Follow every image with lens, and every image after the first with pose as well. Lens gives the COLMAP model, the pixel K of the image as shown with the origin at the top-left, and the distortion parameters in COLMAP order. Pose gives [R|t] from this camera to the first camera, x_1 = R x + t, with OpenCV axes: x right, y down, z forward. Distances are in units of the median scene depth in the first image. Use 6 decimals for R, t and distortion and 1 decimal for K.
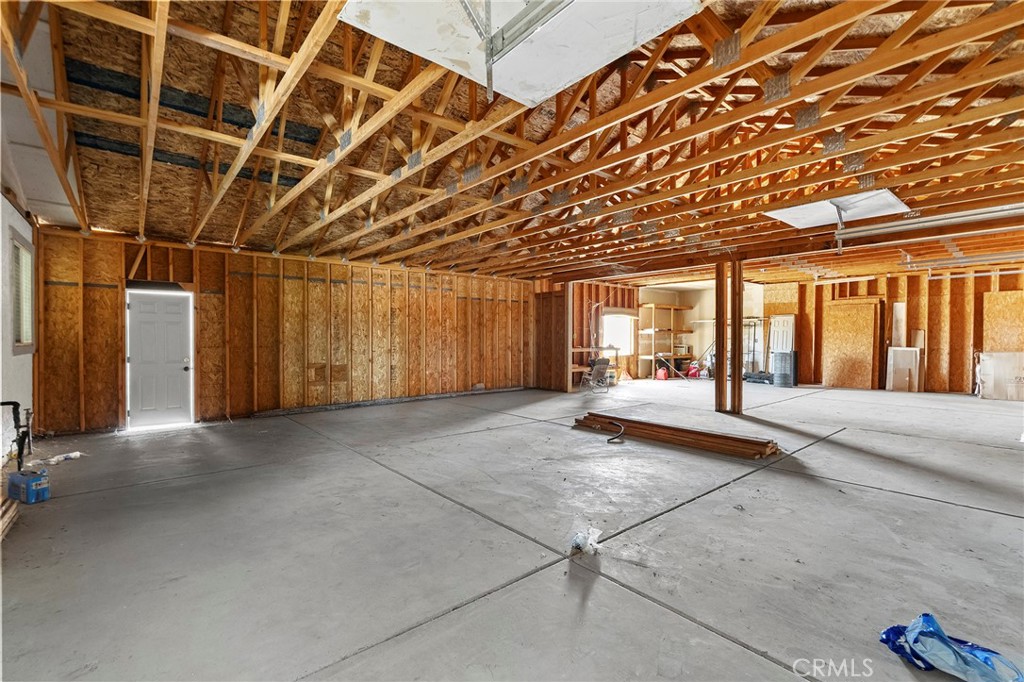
lens RADIAL K [[472.1, 0, 503.5], [0, 472.1, 343.2], [0, 0, 1]] dist [-0.001760, -0.000520]
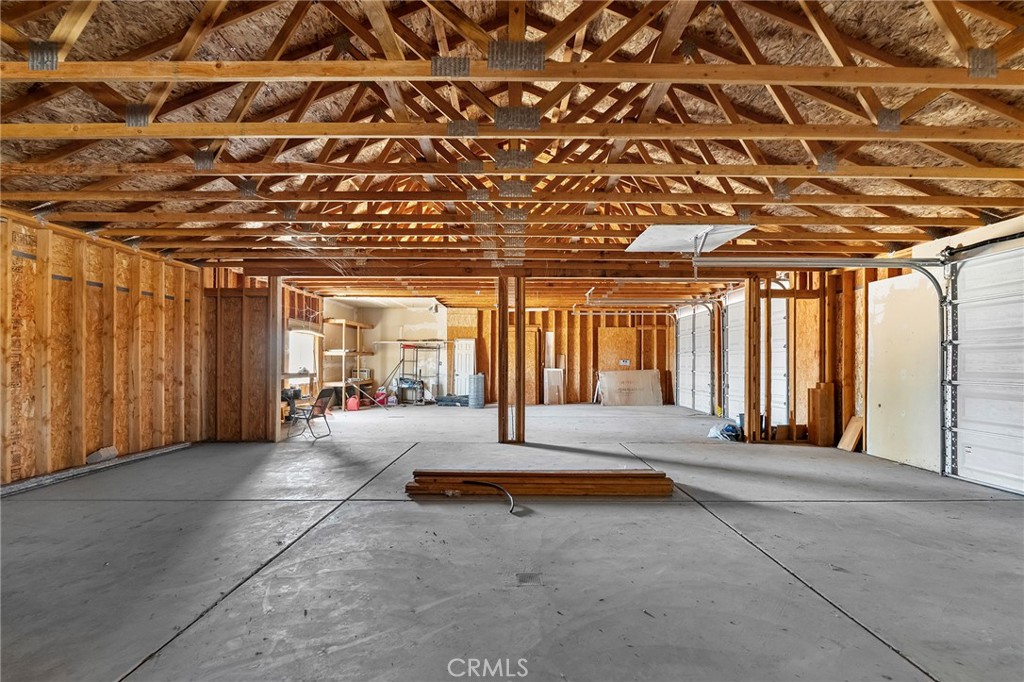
lens RADIAL K [[472.1, 0, 541.9], [0, 472.1, 355.4], [0, 0, 1]] dist [-0.001760, -0.000520]
pose [[0.624143, 0.010110, 0.781245, -0.140557], [0.007899, 0.999784, -0.019249, -0.001756], [-0.781270, 0.018185, 0.623928, 0.273164]]
